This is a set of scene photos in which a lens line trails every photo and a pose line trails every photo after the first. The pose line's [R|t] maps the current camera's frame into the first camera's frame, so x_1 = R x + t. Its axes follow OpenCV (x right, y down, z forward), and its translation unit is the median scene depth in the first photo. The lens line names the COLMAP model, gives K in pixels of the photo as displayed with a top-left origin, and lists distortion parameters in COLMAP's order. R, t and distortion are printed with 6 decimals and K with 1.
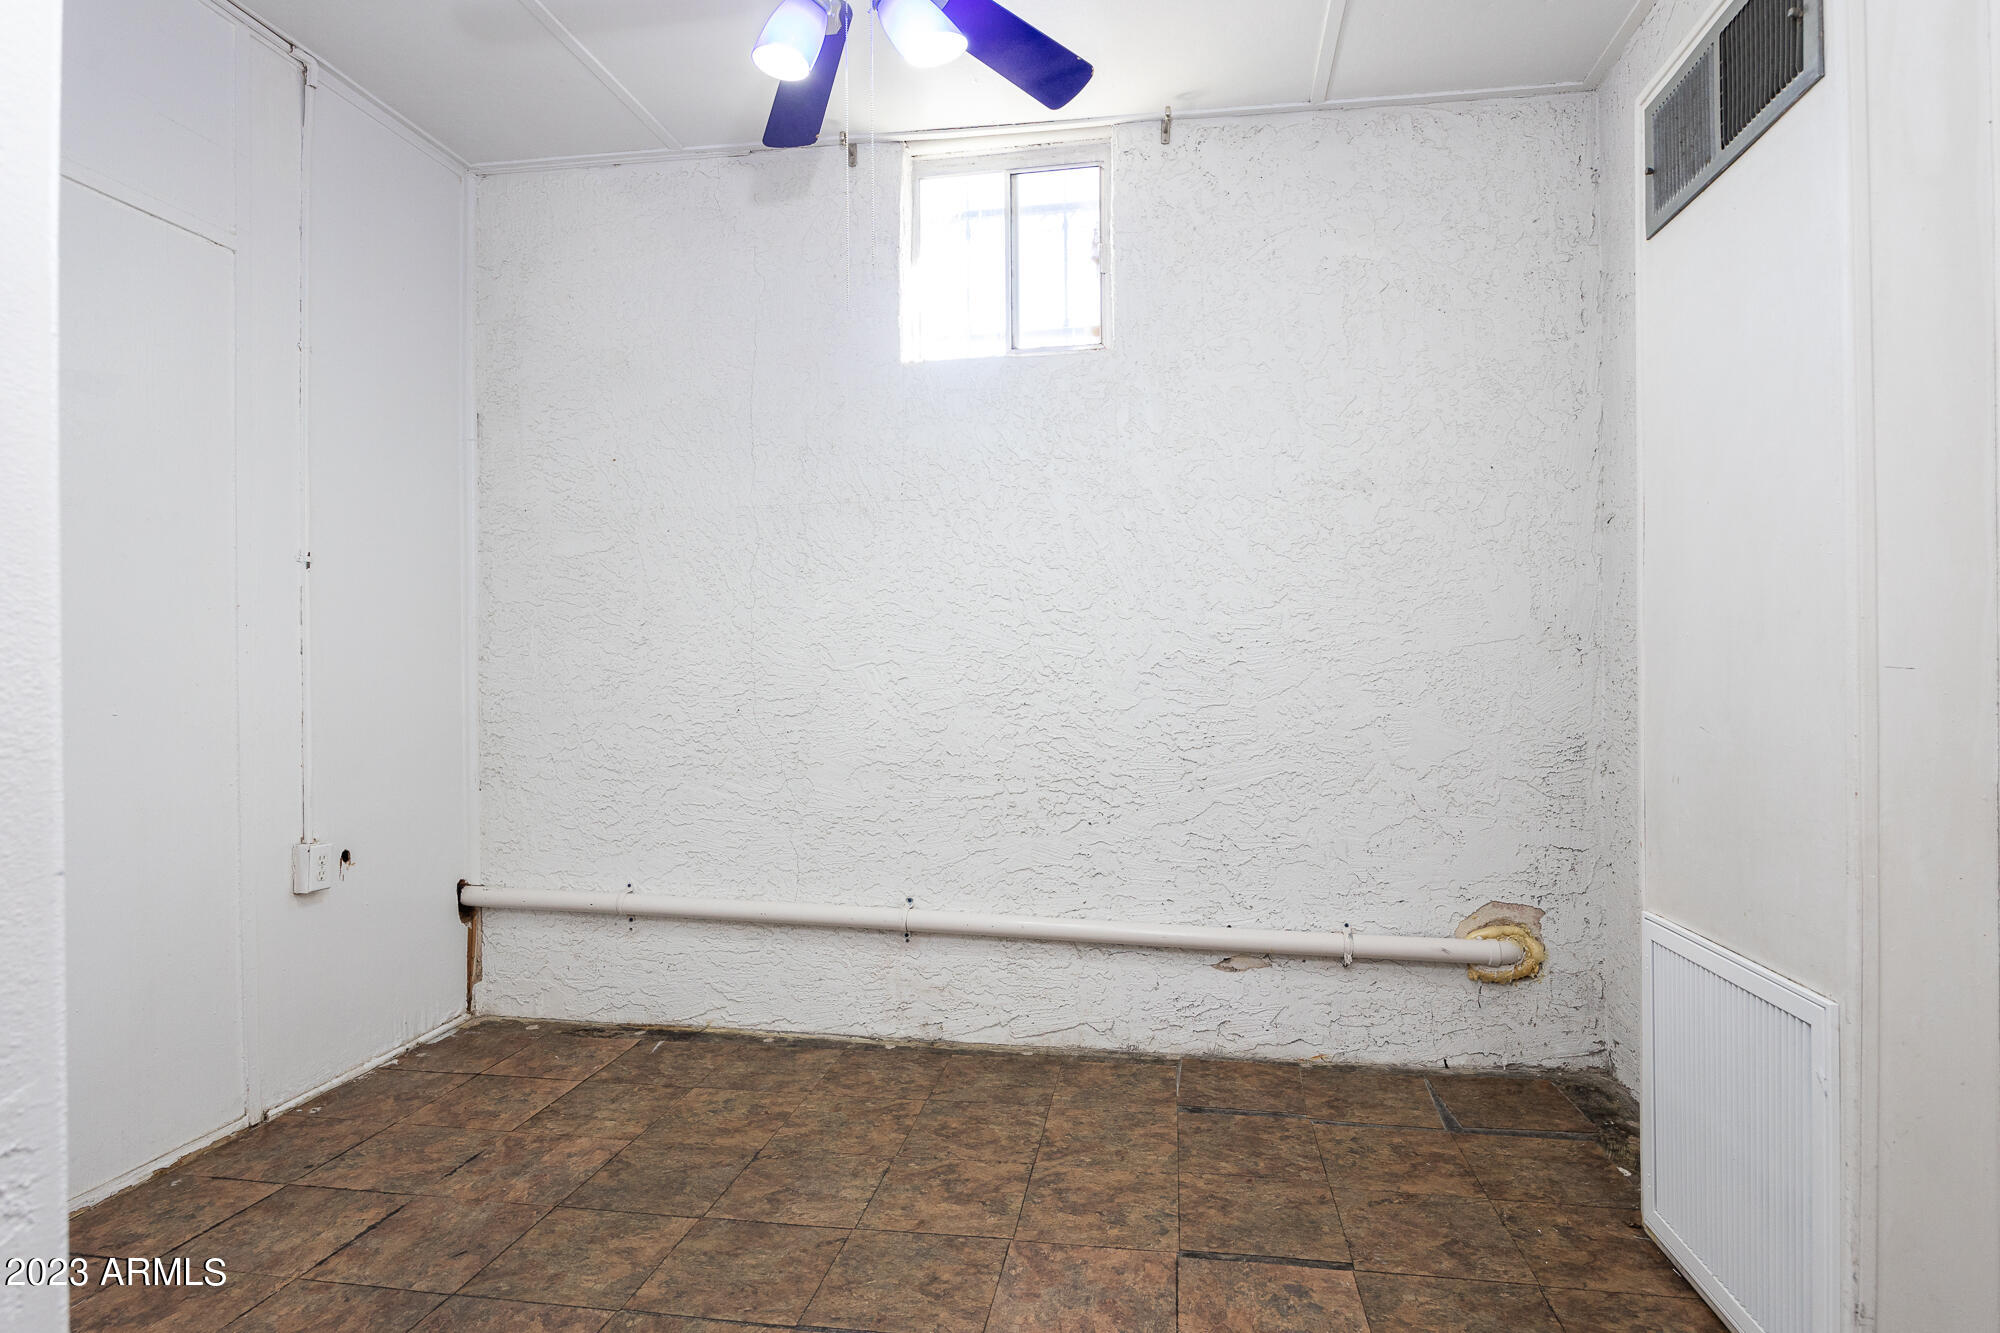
lens RADIAL K [[1064.2, 0, 1001.3], [0, 1064.2, 668.4], [0, 0, 1]] dist [-0.004633, 0.000454]
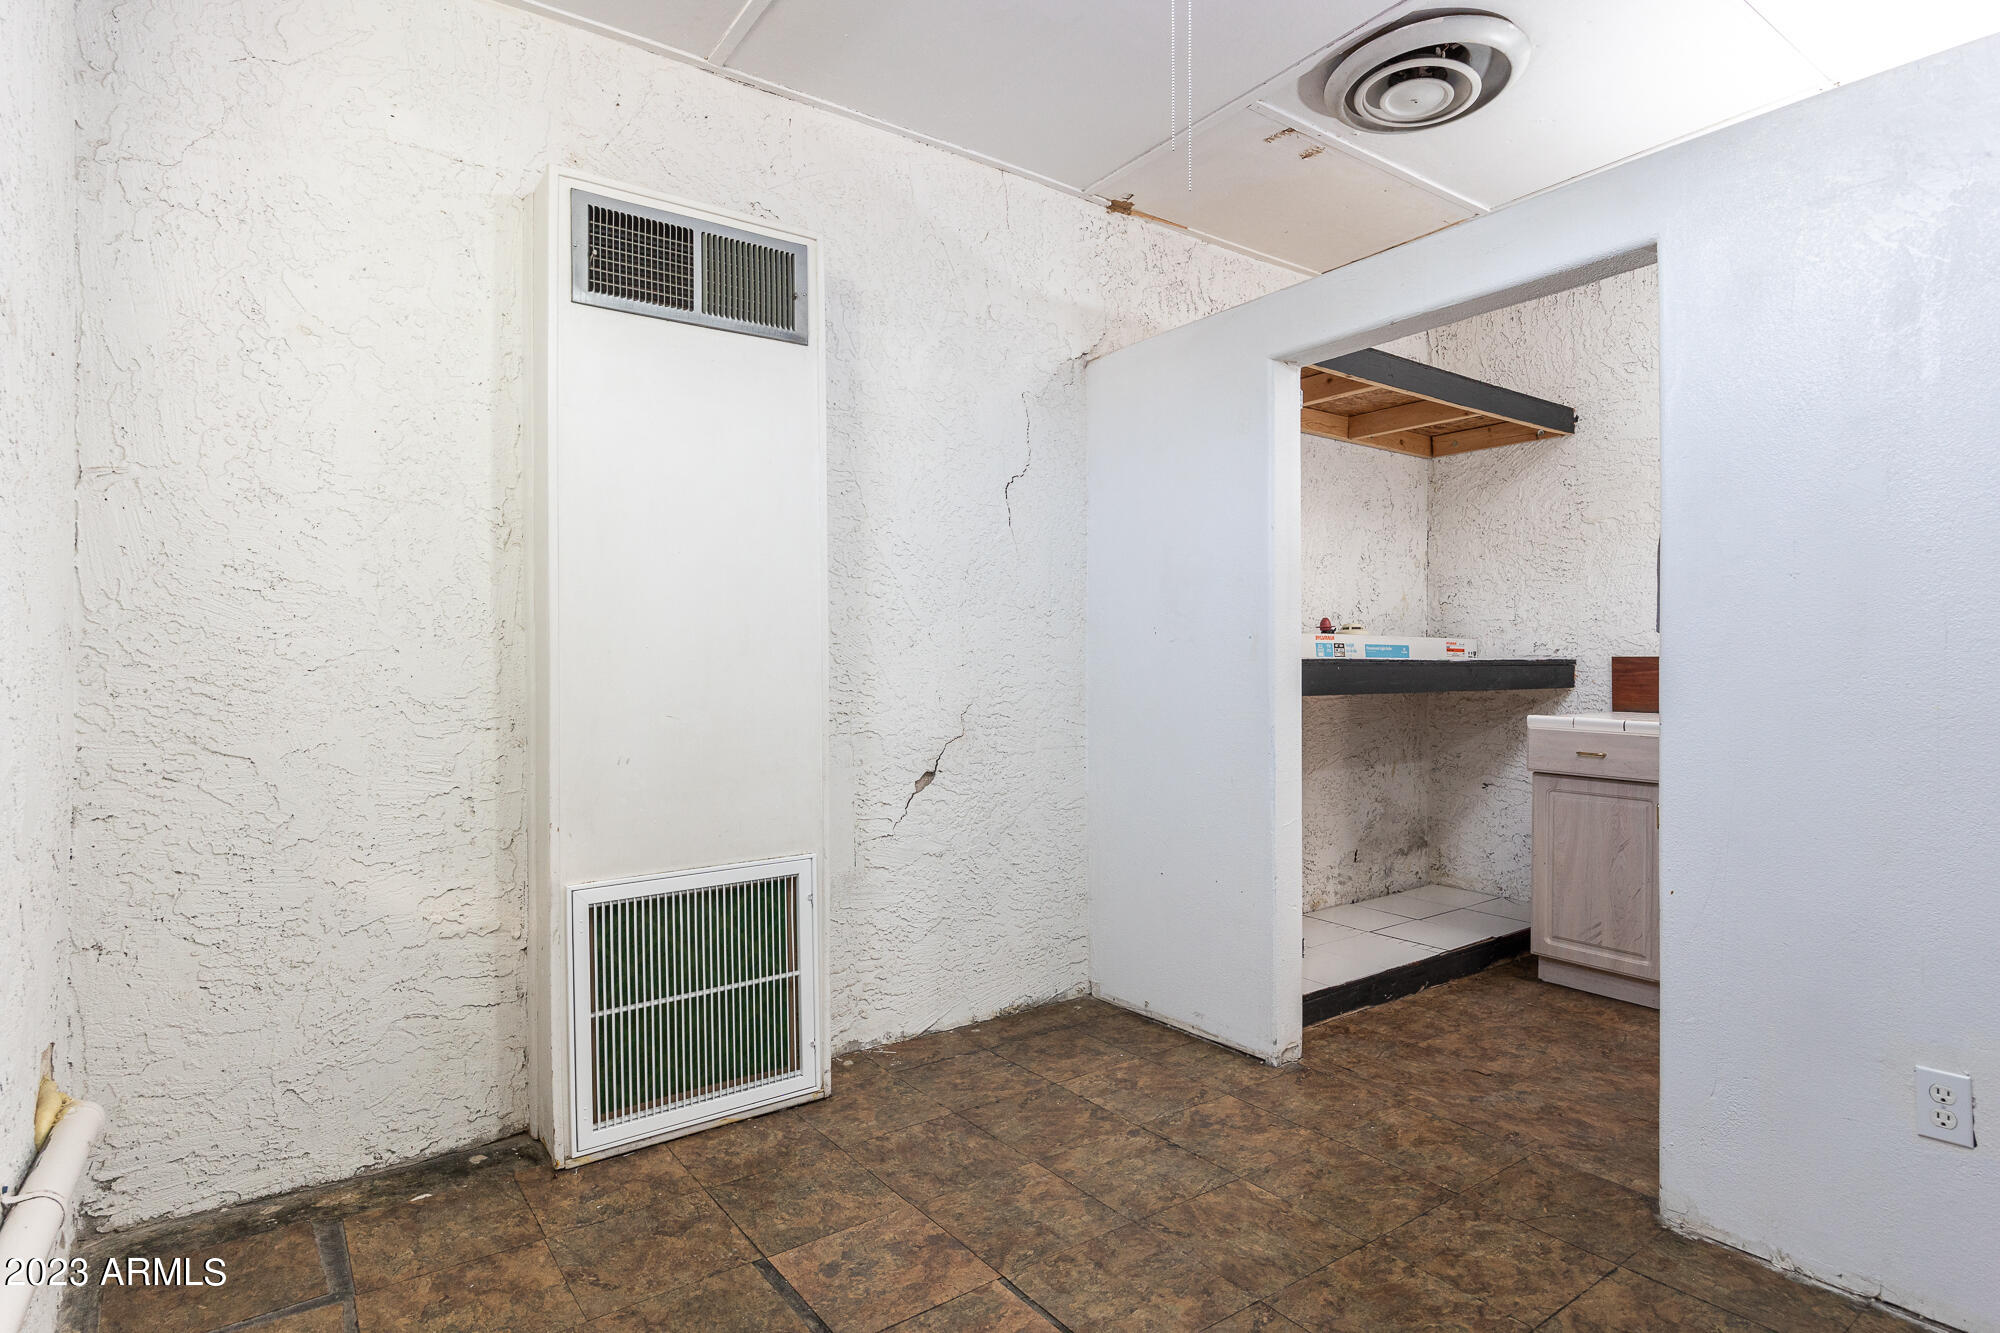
lens RADIAL K [[1064.2, 0, 1000.6], [0, 1064.2, 668.1], [0, 0, 1]] dist [-0.004633, 0.000454]
pose [[-0.714412, 0.000157, 0.699725, -0.525326], [0.003710, 0.999987, 0.003564, -0.009569], [-0.699715, 0.005143, -0.714403, 1.488944]]
